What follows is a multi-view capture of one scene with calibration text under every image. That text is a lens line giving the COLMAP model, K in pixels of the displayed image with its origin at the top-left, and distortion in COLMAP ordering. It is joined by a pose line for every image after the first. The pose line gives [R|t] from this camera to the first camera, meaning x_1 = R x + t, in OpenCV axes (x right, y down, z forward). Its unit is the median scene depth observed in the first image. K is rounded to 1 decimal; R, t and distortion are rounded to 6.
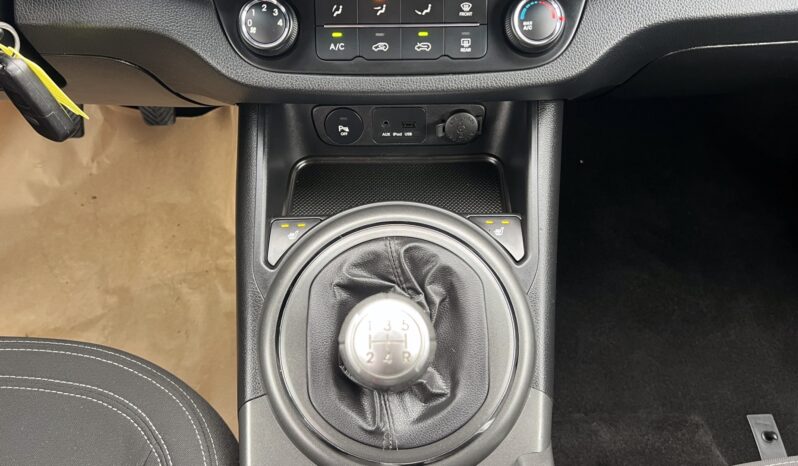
lens RADIAL K [[626.9, 0, 401.0], [0, 626.9, 231.7], [0, 0, 1]] dist [0.062251, -0.082991]
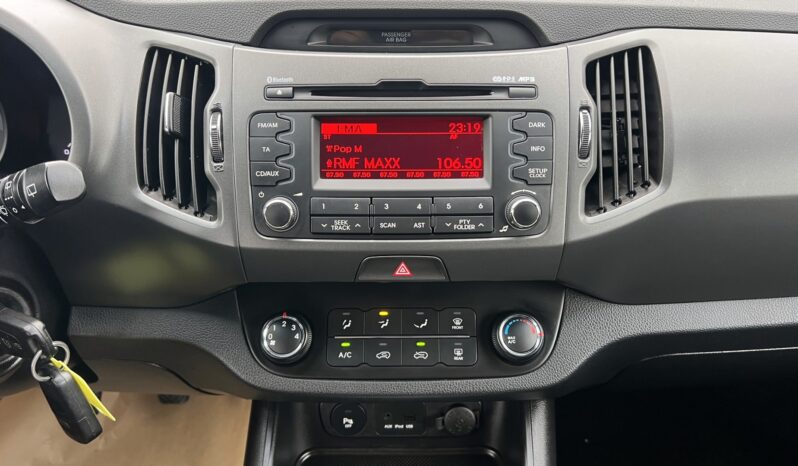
lens RADIAL K [[626.9, 0, 399.4], [0, 626.9, 231.2], [0, 0, 1]] dist [0.062251, -0.082991]
pose [[0.999862, 0.003112, -0.016313, 0.013181], [-0.009196, 0.921677, -0.387848, -0.056578], [0.013828, 0.387945, 0.921579, -0.118511]]
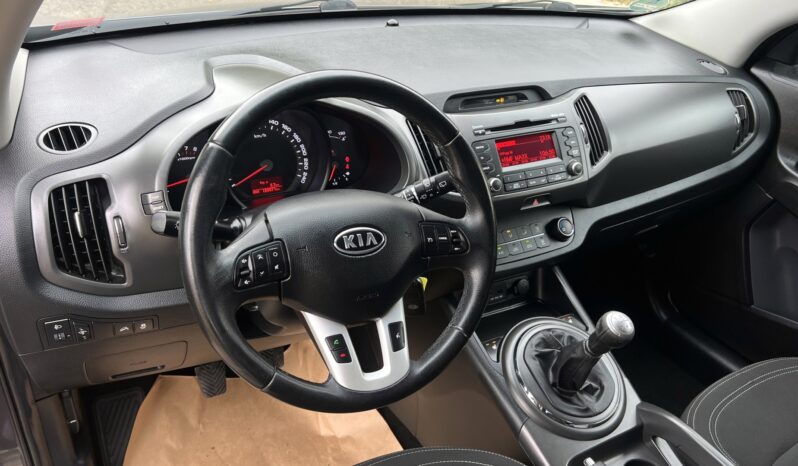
lens RADIAL K [[626.9, 0, 392.9], [0, 626.9, 231.9], [0, 0, 1]] dist [0.062251, -0.082991]
pose [[0.881995, -0.184652, 0.433577, -1.363759], [0.351231, 0.870982, -0.343549, 0.282987], [-0.314201, 0.455295, 0.833057, -0.810674]]
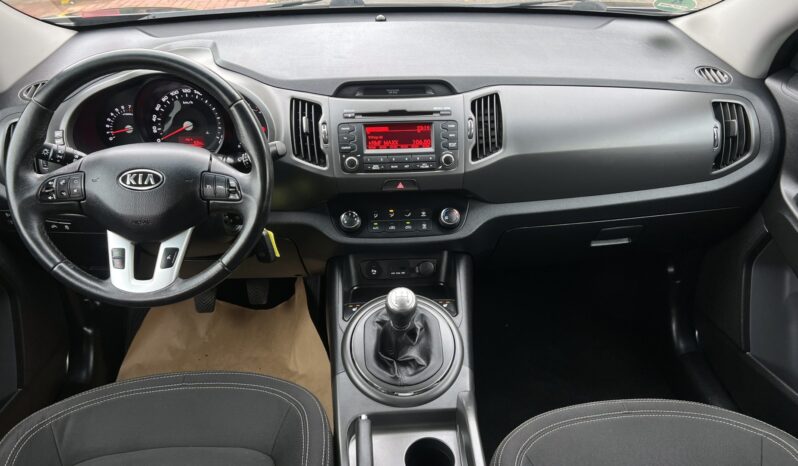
lens RADIAL K [[626.9, 0, 401.2], [0, 626.9, 234.3], [0, 0, 1]] dist [0.062251, -0.082991]
pose [[0.999027, -0.029721, 0.032585, -0.074957], [0.040663, 0.906805, -0.419585, 0.769023], [-0.017077, 0.420501, 0.907131, -1.260230]]
